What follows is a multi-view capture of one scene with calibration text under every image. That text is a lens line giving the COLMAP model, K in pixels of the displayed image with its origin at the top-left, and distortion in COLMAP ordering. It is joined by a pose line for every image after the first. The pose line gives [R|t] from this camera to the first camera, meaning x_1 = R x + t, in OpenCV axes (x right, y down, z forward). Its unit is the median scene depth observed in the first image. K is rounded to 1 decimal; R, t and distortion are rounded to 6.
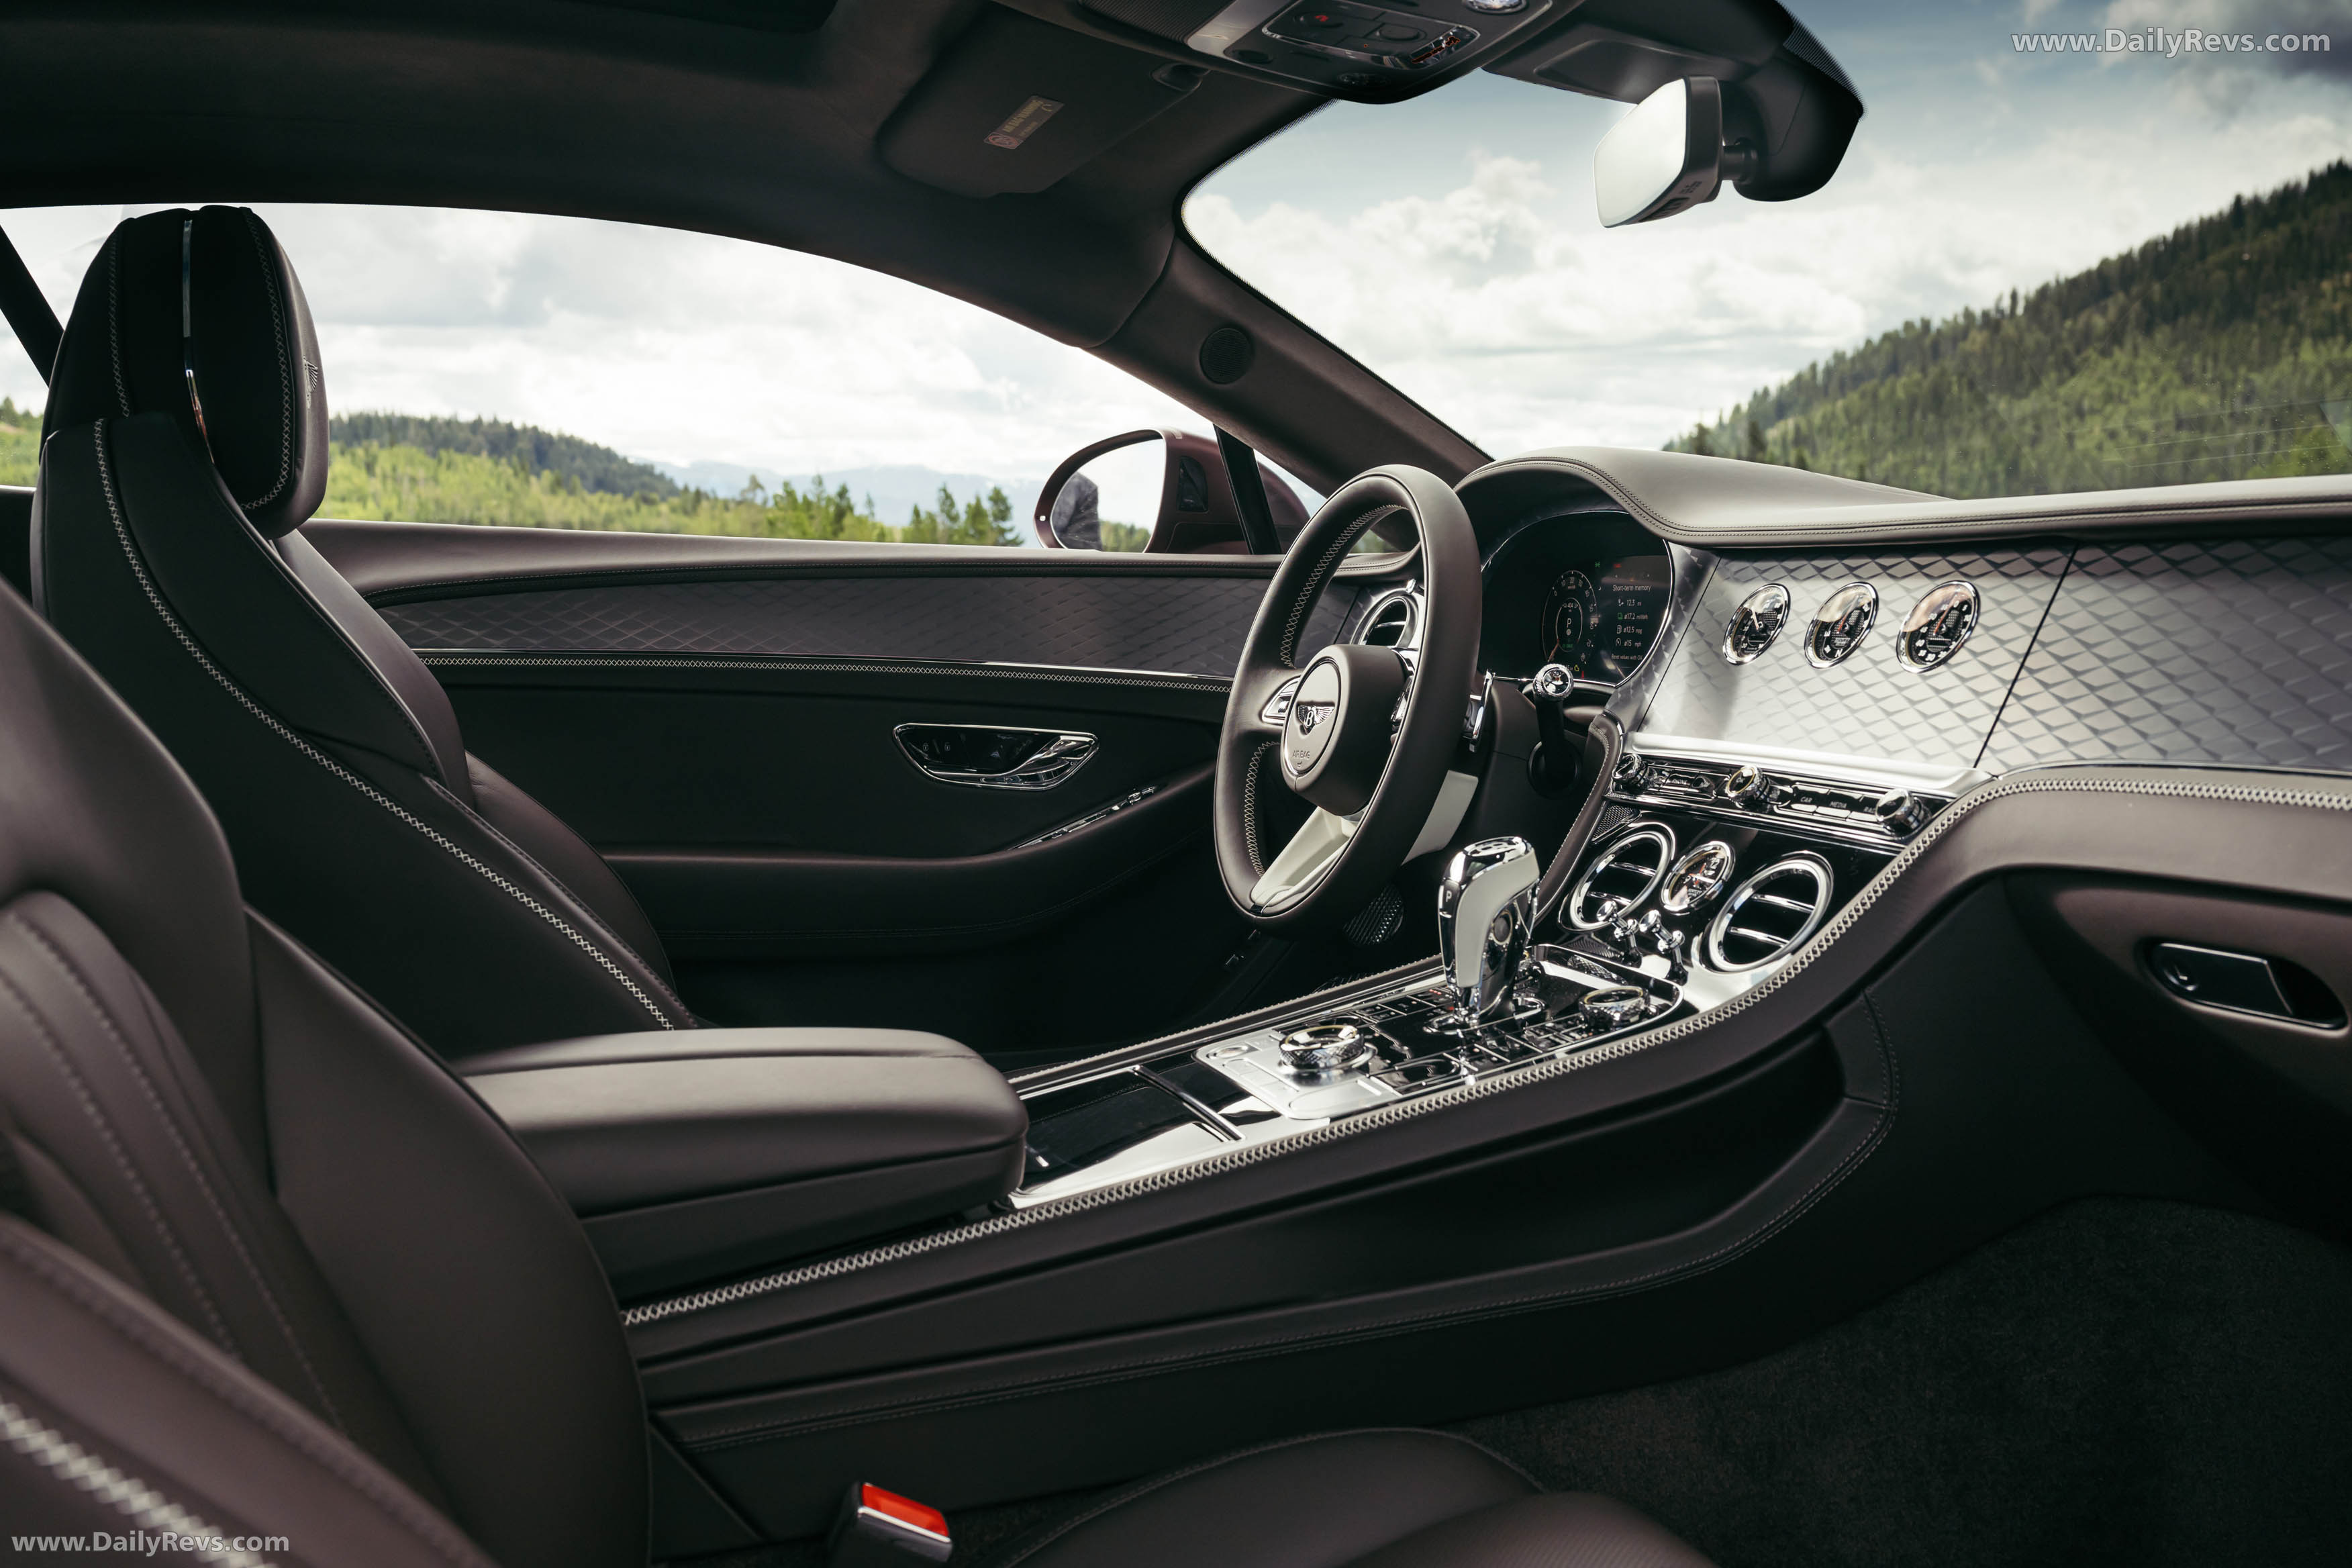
lens RADIAL K [[2005.1, 0, 1166.9], [0, 2005.1, 758.4], [0, 0, 1]] dist [0.005604, -0.021301]
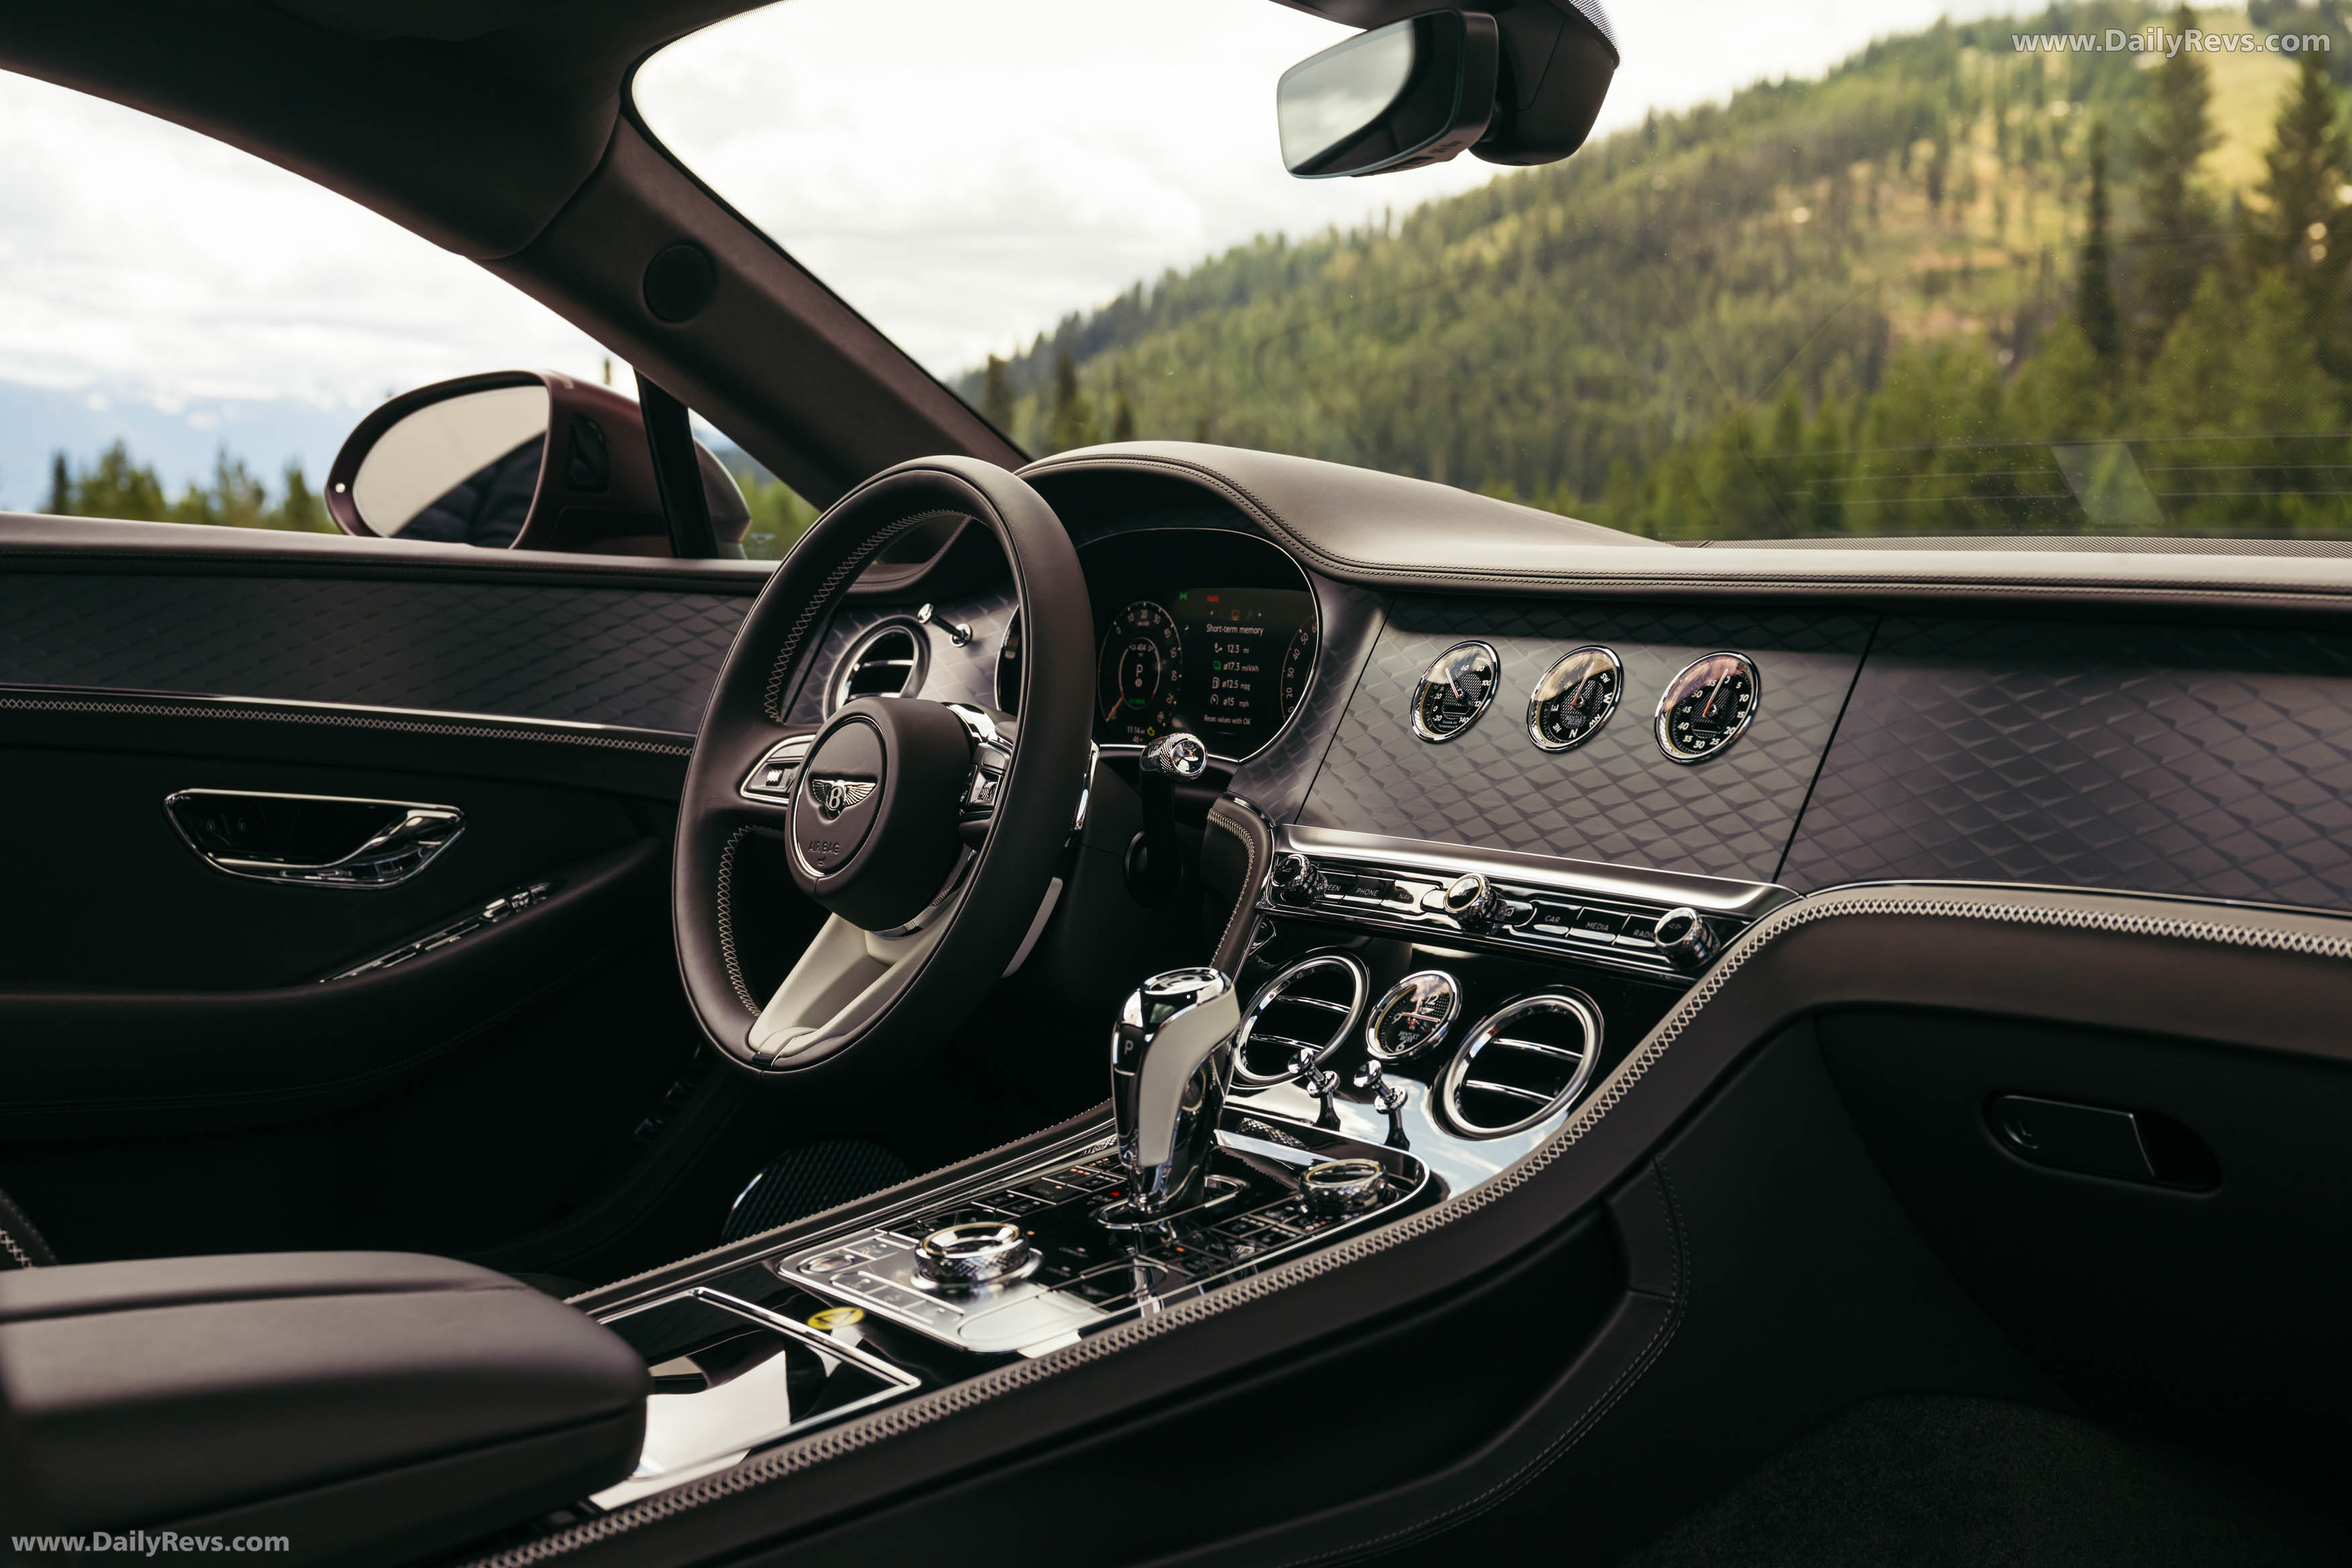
lens RADIAL K [[2829.4, 0, 1181.8], [0, 2829.4, 798.6], [0, 0, 1]] dist [0.024694, 0.000000]
pose [[0.946374, 0.010307, 0.322909, -0.174127], [-0.009182, 0.999945, -0.005007, -0.019001], [-0.322943, 0.001773, 0.946417, -0.021089]]
